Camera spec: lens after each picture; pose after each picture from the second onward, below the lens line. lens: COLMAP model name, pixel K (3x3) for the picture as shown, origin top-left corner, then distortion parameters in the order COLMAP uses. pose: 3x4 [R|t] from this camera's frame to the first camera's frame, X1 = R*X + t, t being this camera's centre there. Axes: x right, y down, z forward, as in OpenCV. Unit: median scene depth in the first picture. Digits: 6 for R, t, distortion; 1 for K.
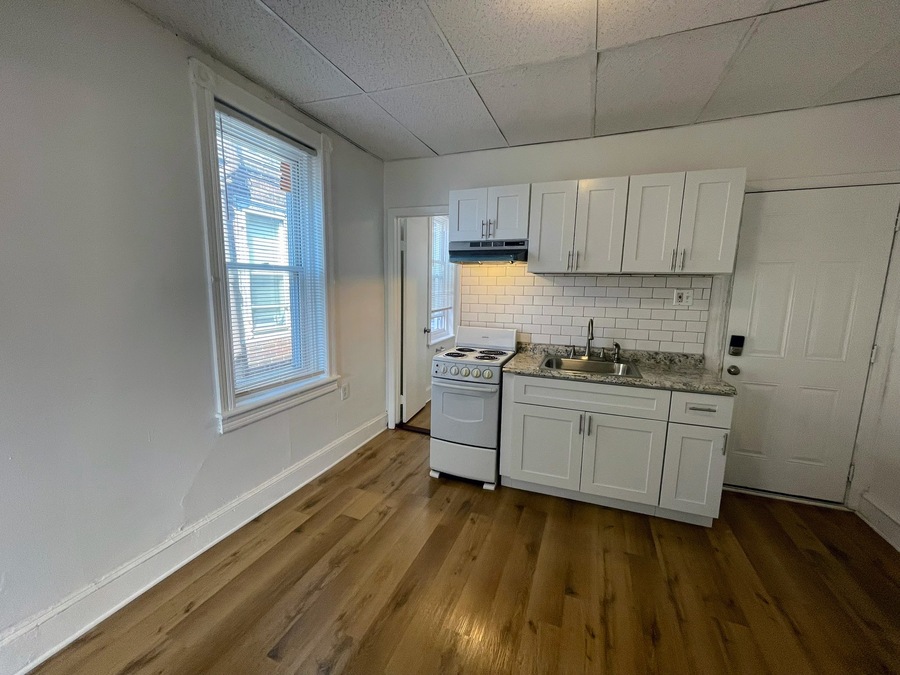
lens RADIAL K [[363.3, 0, 446.5], [0, 363.3, 339.2], [0, 0, 1]] dist [-0.005840, -0.000004]
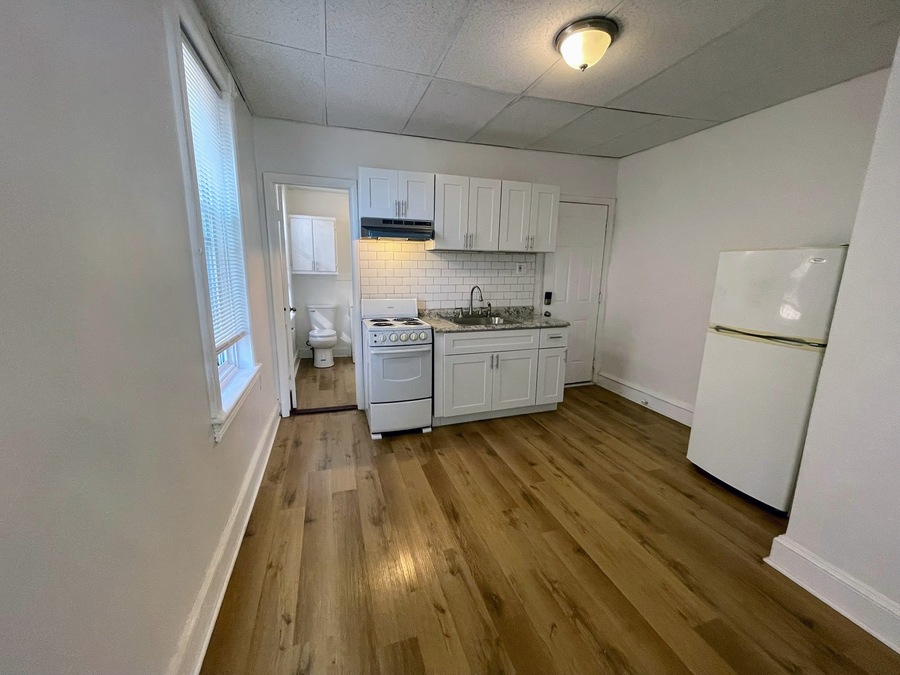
lens RADIAL K [[363.3, 0, 446.5], [0, 363.3, 339.2], [0, 0, 1]] dist [-0.005840, -0.000004]
pose [[0.770028, -0.133861, 0.623809, -0.562250], [0.093771, 0.990869, 0.096877, -0.001037], [-0.631081, -0.016103, 0.775549, 0.038207]]
